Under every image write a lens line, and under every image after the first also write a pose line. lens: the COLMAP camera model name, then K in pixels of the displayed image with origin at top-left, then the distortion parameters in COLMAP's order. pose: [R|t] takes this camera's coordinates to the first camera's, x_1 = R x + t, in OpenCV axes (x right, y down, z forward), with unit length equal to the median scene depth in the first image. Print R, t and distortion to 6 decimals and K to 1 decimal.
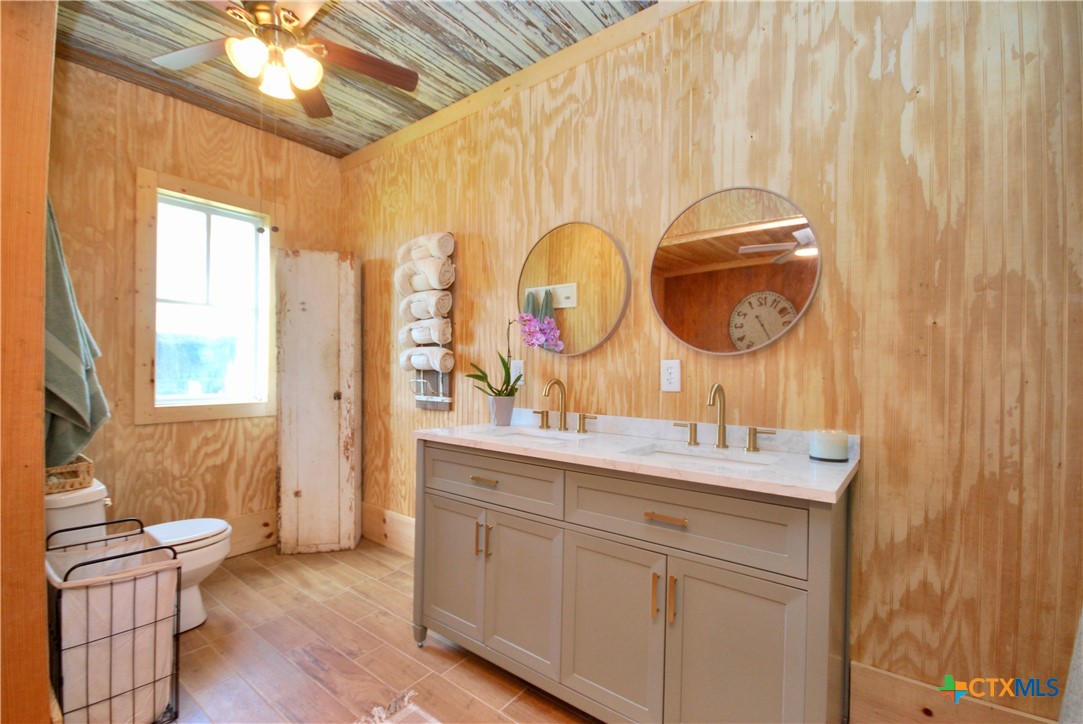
lens RADIAL K [[477.0, 0, 541.5], [0, 477.0, 362.0], [0, 0, 1]] dist [0.002659, 0.000220]
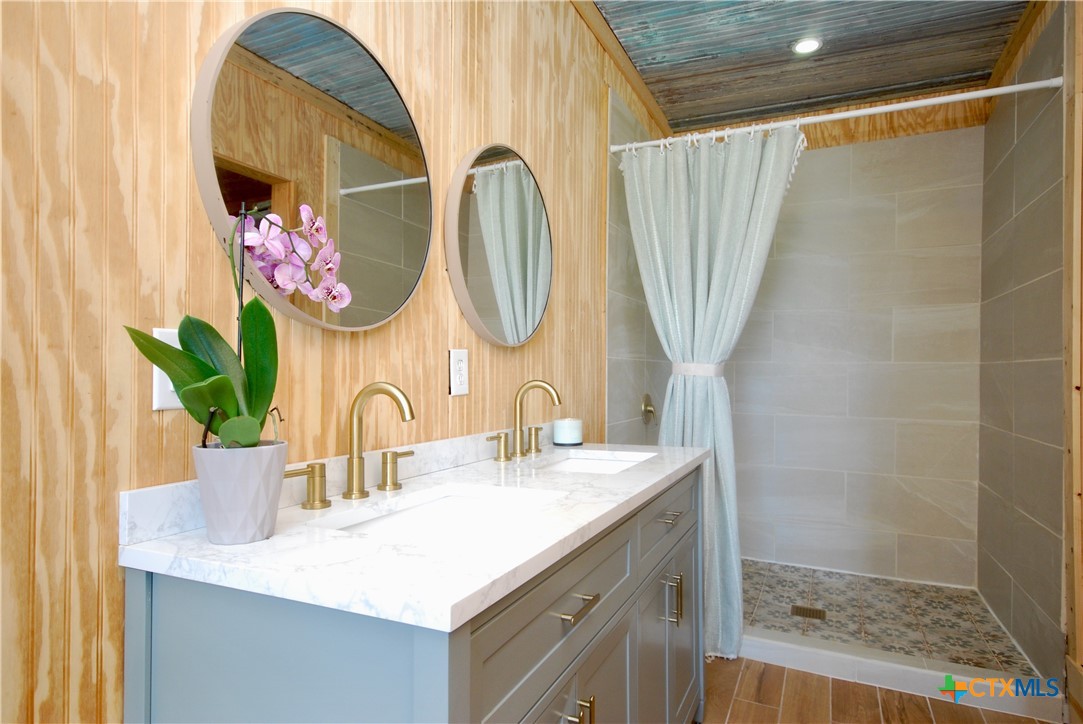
lens RADIAL K [[616.2, 0, 542.1], [0, 616.2, 377.2], [0, 0, 1]] dist [-0.000766, -0.000068]
pose [[-0.232840, -0.007466, 0.972486, -0.558401], [-0.006127, 0.999962, 0.006210, 0.027295], [-0.972496, -0.004513, -0.232877, 0.987445]]
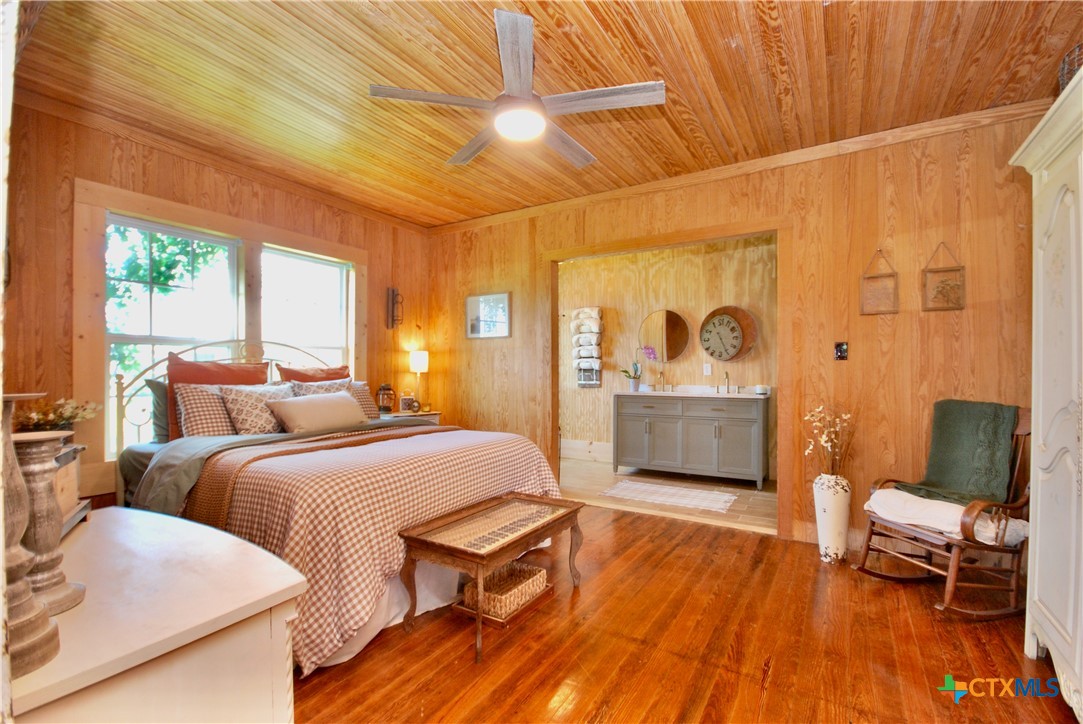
lens RADIAL K [[482.9, 0, 541.5], [0, 482.9, 362.0], [0, 0, 1]] dist [-0.000010, 0.000024]
pose [[0.993202, -0.013963, 0.115559, -0.837155], [0.013936, 0.999902, 0.001044, -0.025075], [-0.115562, 0.000574, 0.993300, -1.385634]]
